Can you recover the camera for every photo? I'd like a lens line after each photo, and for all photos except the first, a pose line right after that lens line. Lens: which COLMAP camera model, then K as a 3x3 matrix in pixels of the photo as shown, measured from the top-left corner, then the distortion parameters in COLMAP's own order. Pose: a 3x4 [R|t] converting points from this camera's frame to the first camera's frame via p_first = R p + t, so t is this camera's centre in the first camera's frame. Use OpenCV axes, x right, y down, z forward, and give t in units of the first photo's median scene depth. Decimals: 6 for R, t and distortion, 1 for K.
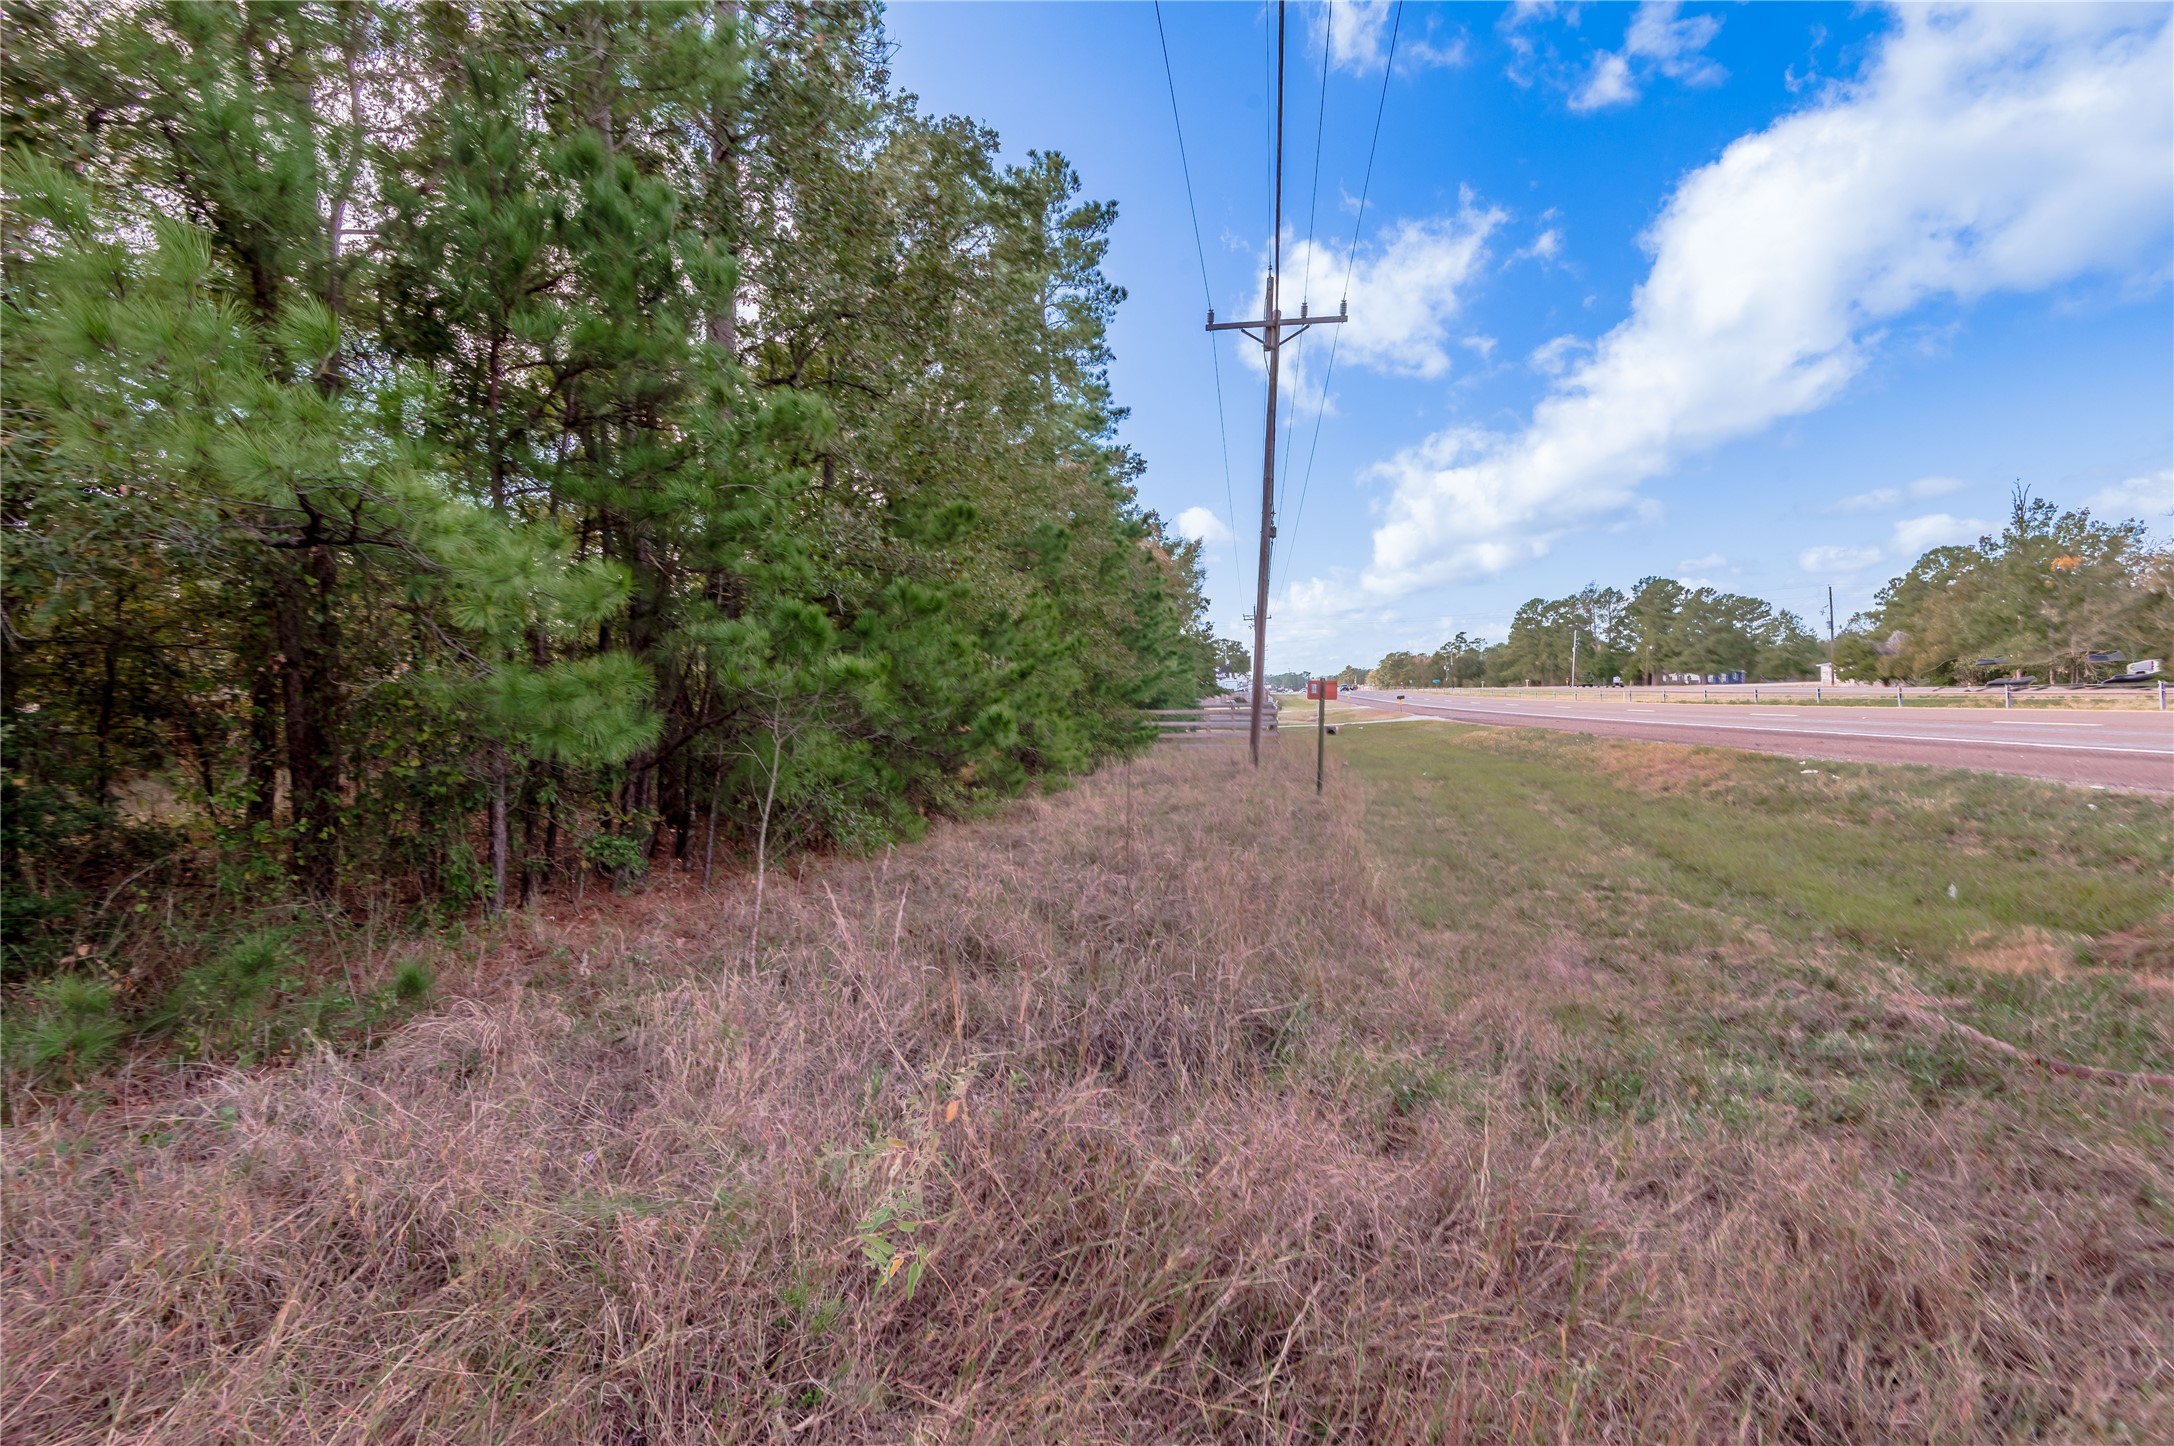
lens RADIAL K [[1059.7, 0, 1087.0], [0, 1059.7, 723.0], [0, 0, 1]] dist [-0.000964, -0.000681]
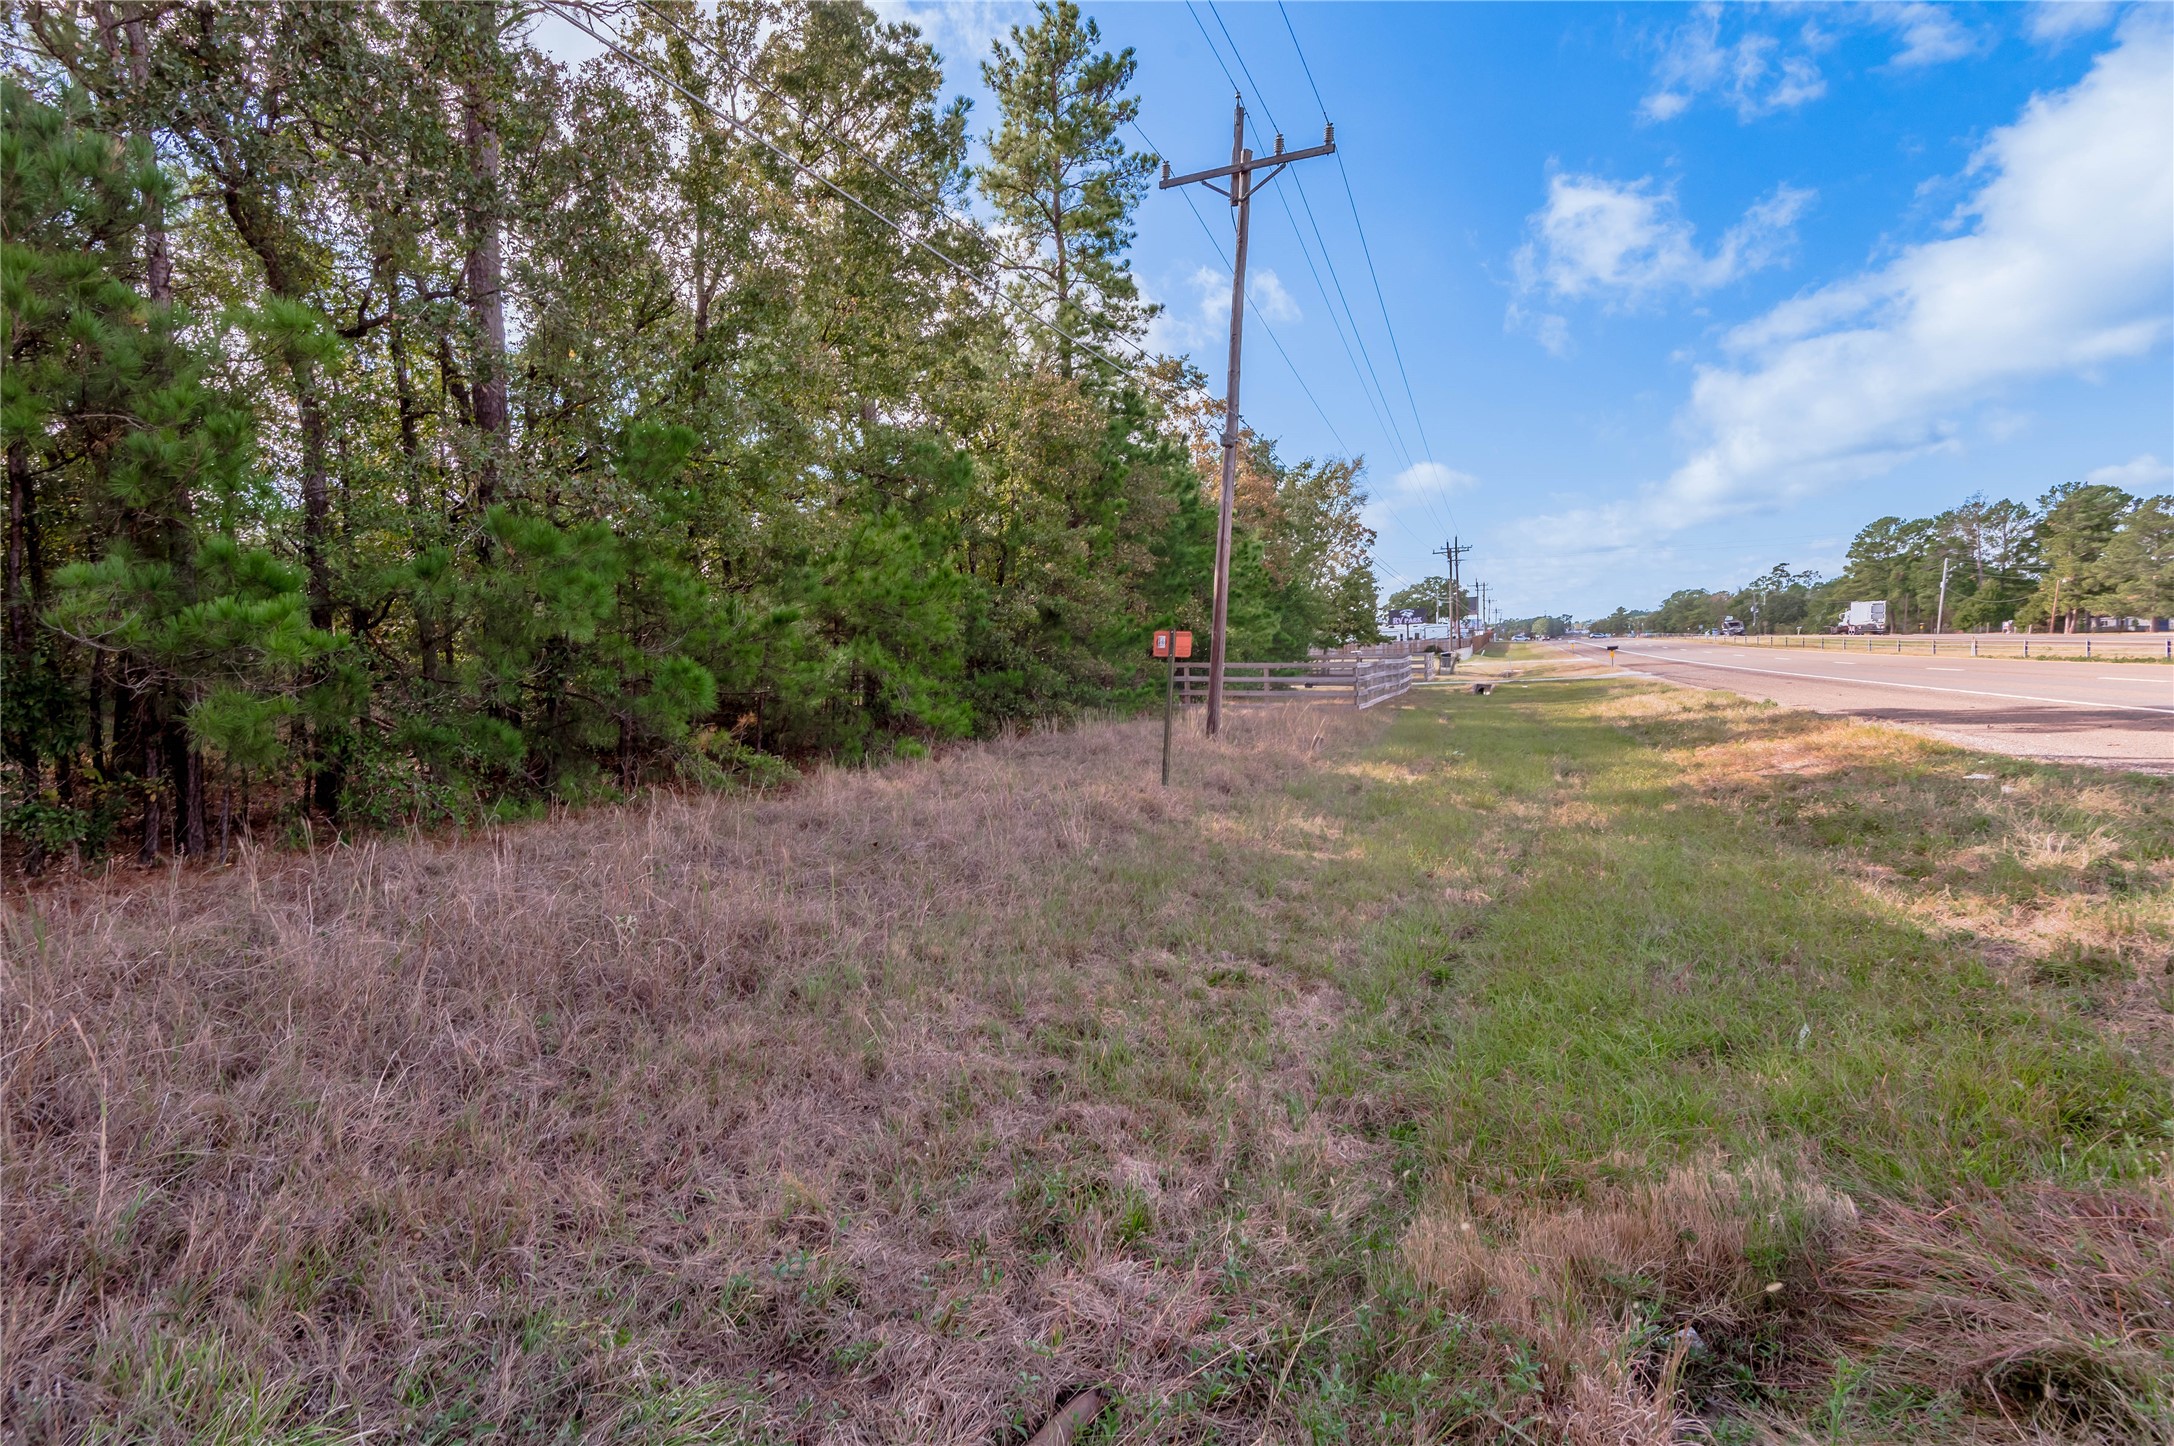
lens RADIAL K [[1059.7, 0, 1087.0], [0, 1059.7, 723.0], [0, 0, 1]] dist [-0.000964, -0.000681]
pose [[0.945189, 0.032153, -0.324938, 0.132624], [-0.013568, 0.998148, 0.059302, -0.007388], [0.326243, -0.051643, 0.943874, 0.085753]]
